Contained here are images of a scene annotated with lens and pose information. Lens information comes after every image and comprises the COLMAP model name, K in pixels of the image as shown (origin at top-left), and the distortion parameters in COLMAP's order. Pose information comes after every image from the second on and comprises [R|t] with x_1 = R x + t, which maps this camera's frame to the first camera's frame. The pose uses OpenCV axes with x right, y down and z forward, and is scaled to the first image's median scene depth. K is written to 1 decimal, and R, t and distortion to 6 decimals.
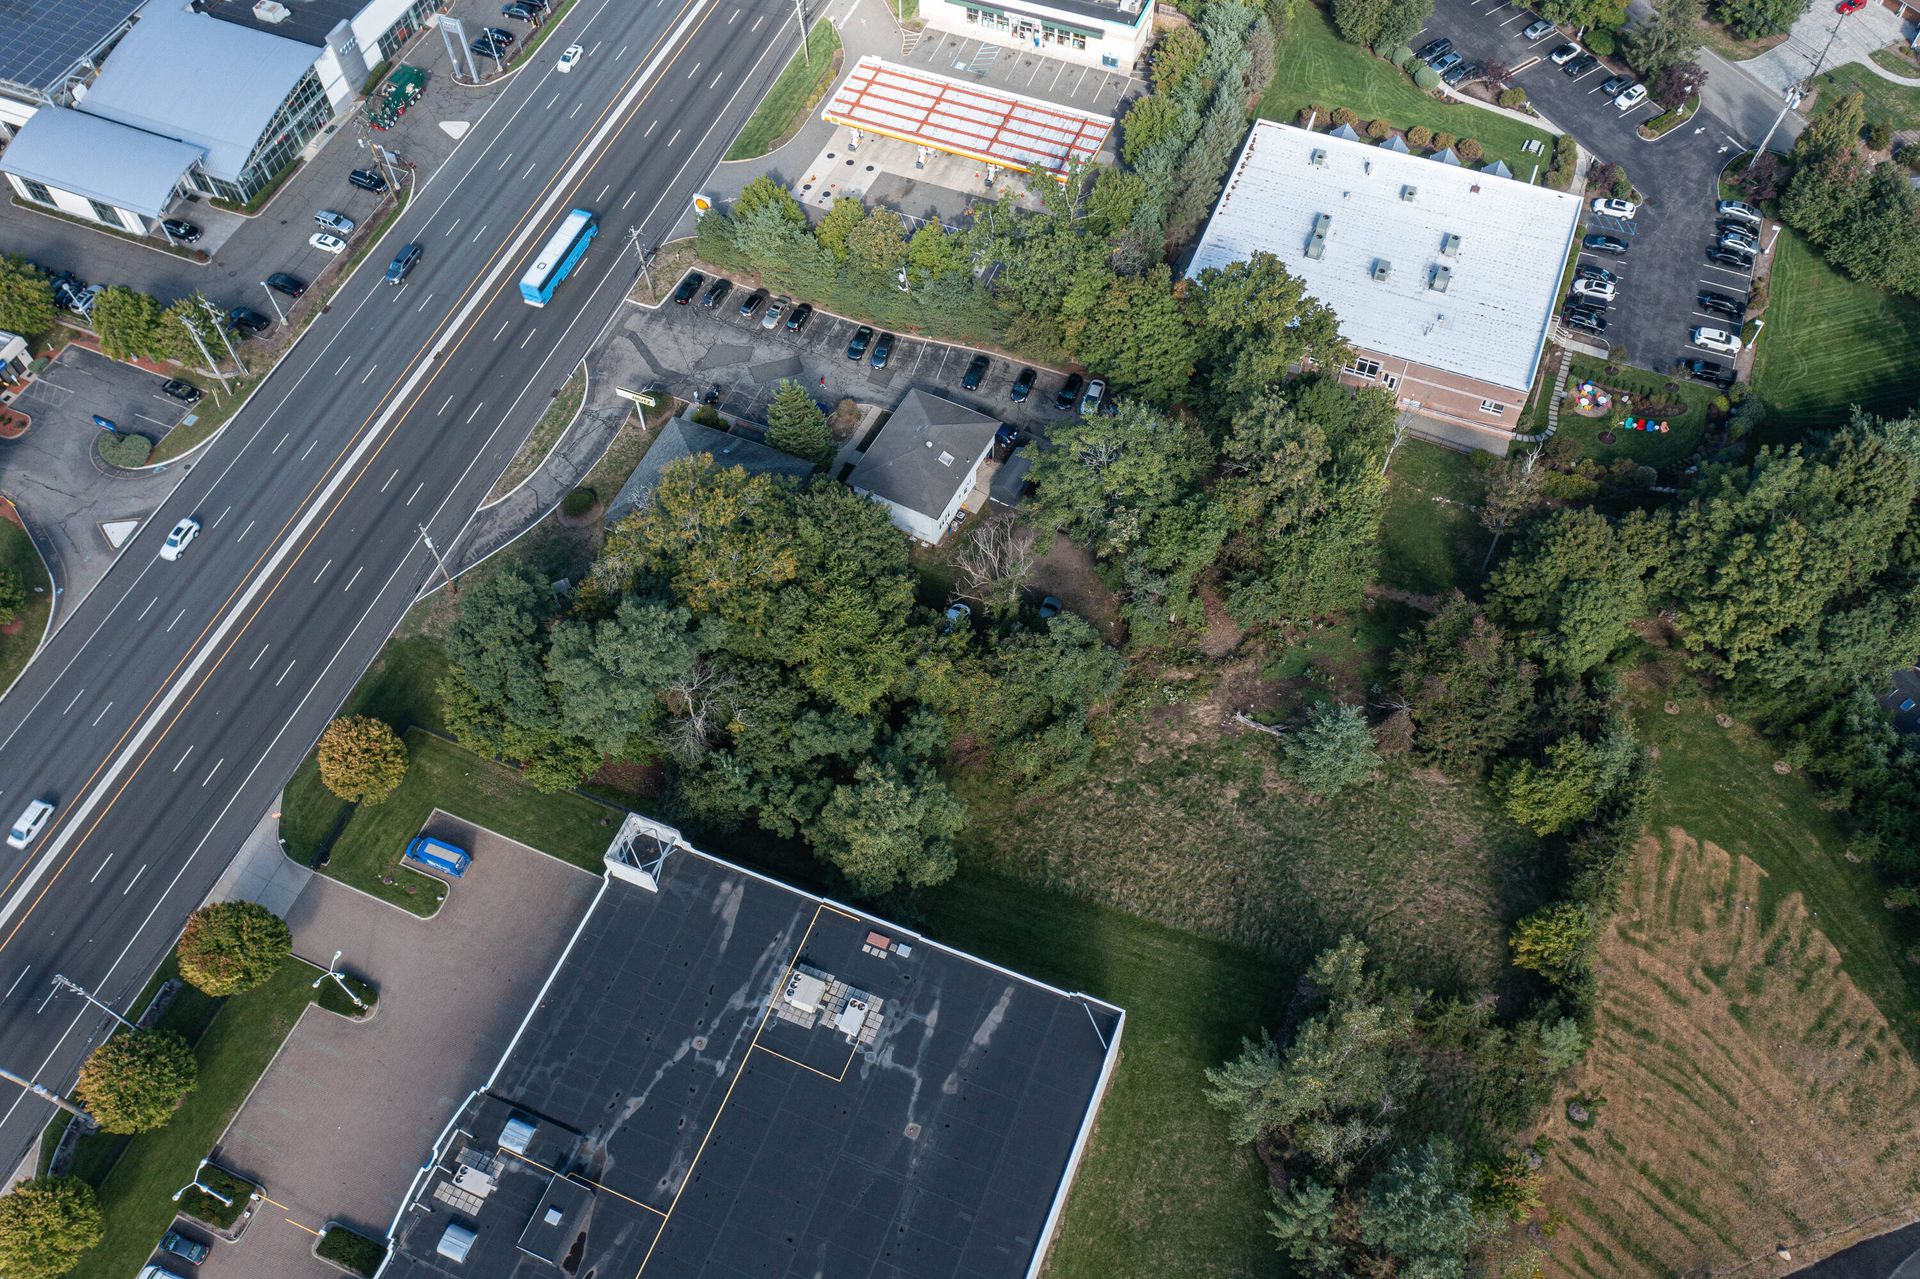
lens RADIAL K [[1531.6, 0, 973.8], [0, 1531.6, 652.8], [0, 0, 1]] dist [-0.008236, 0.001374]
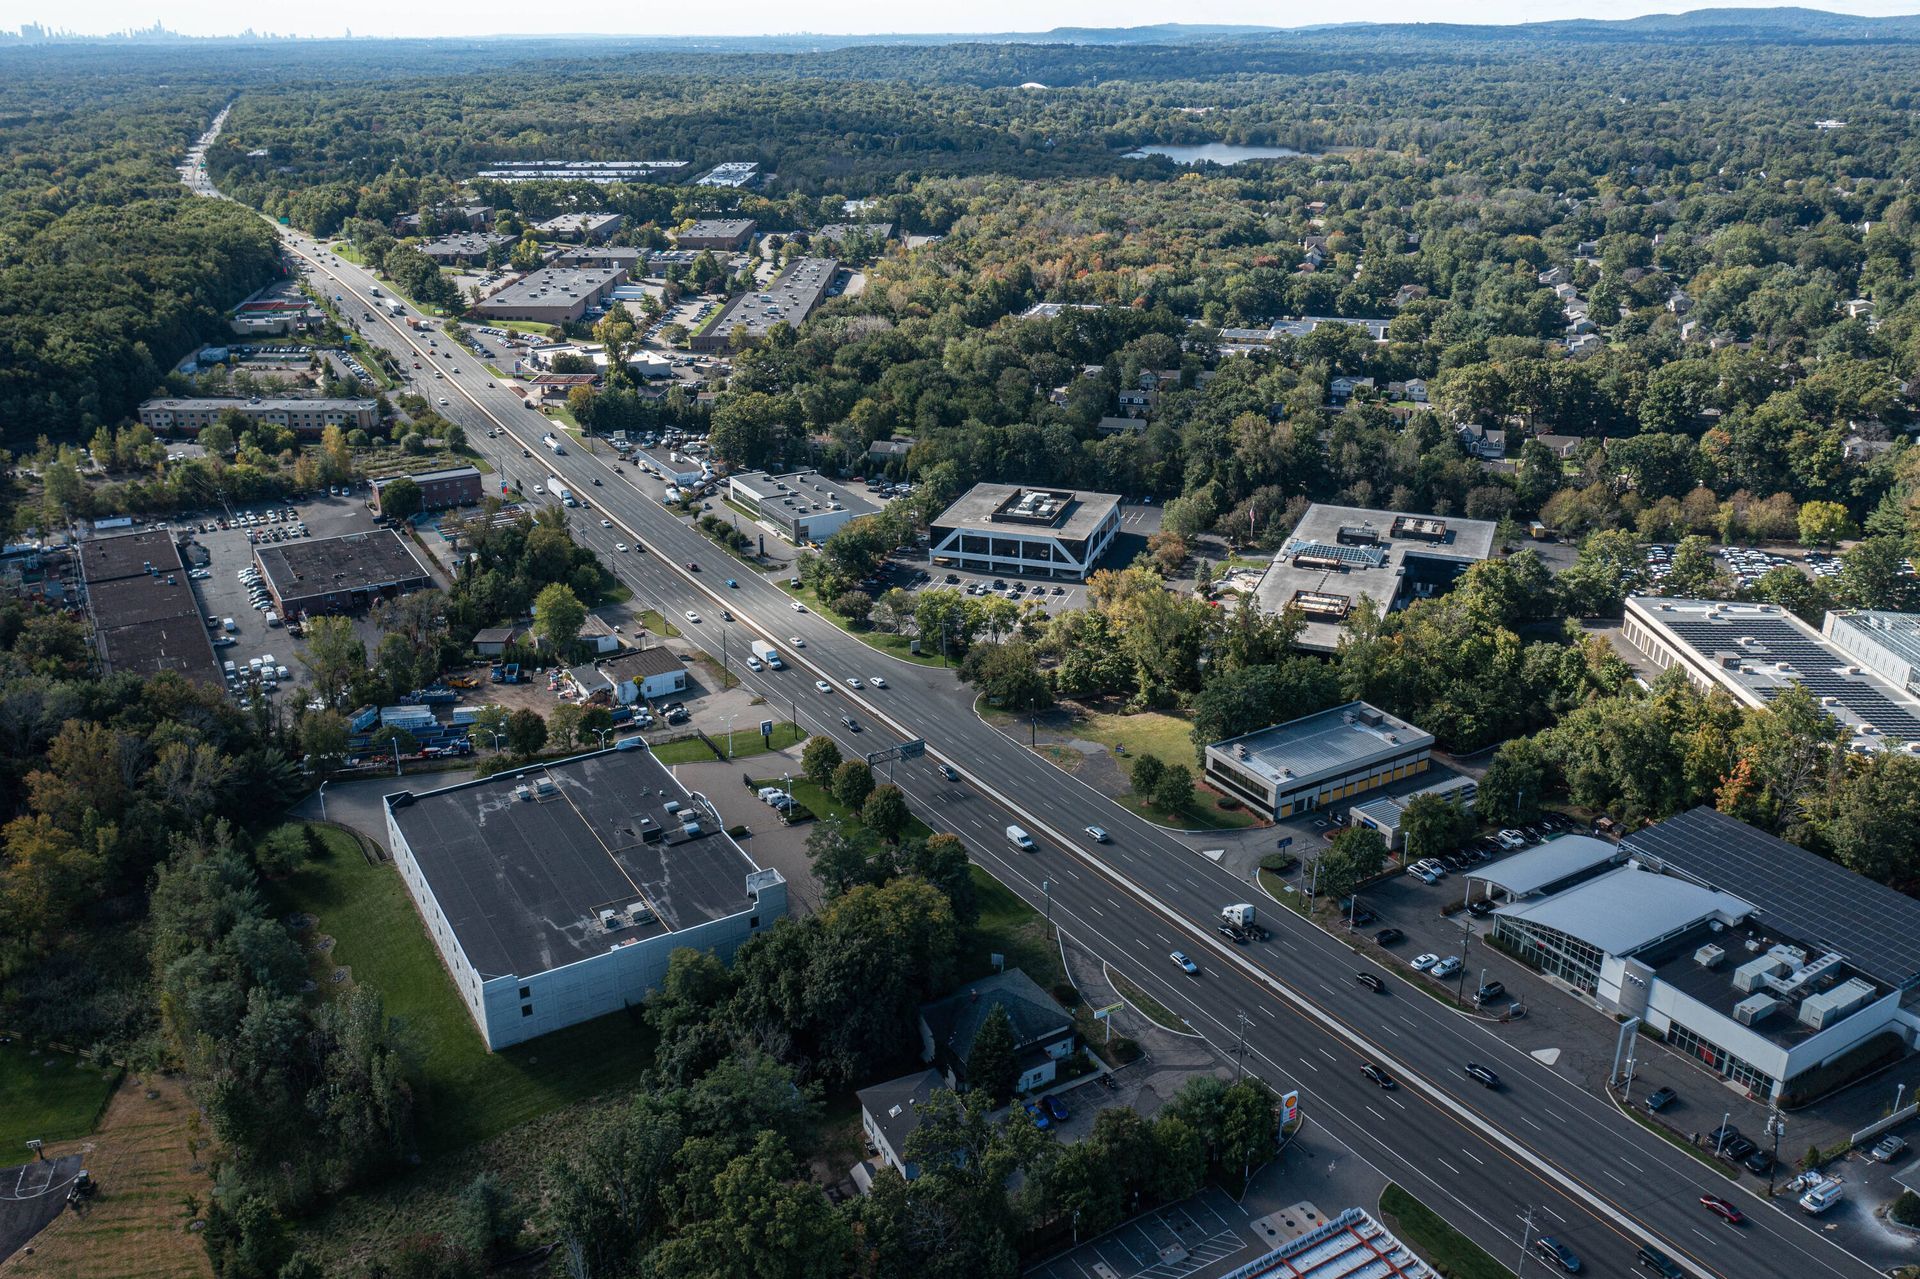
lens RADIAL K [[1531.6, 0, 962.8], [0, 1531.6, 635.6], [0, 0, 1]] dist [-0.008236, 0.001374]
pose [[-0.603166, 0.309779, -0.735002, 0.671349], [-0.658894, 0.325797, 0.678023, -1.032278], [0.449499, 0.893249, 0.007602, 0.662633]]
